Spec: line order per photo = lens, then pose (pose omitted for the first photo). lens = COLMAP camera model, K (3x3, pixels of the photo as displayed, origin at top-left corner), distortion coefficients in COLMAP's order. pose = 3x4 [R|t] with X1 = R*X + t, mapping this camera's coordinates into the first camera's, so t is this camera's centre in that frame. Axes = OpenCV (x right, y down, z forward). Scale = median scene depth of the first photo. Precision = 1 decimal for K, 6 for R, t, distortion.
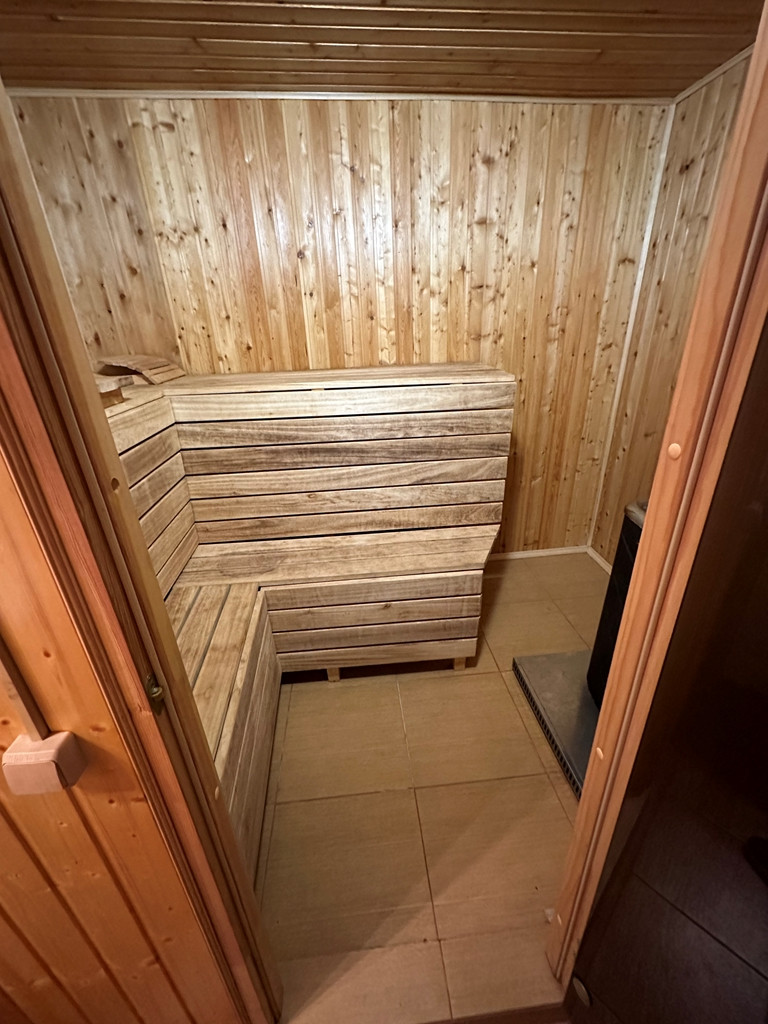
lens RADIAL K [[408.7, 0, 384.2], [0, 408.7, 509.5], [0, 0, 1]] dist [-0.000417, -0.000104]
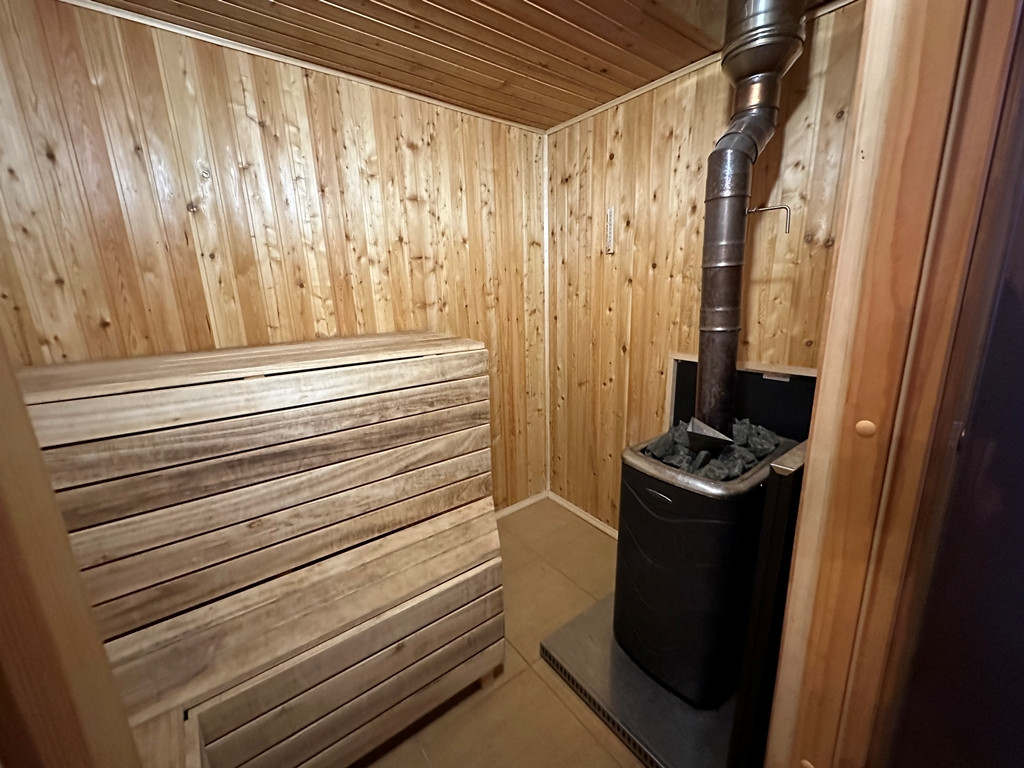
lens RADIAL K [[408.7, 0, 515.8], [0, 408.7, 383.1], [0, 0, 1]] dist [-0.000417, -0.000104]
pose [[0.848019, -0.108042, 0.518837, -0.129065], [0.209234, 0.967724, -0.140466, -0.071936], [-0.486915, 0.227676, 0.843254, 0.136626]]
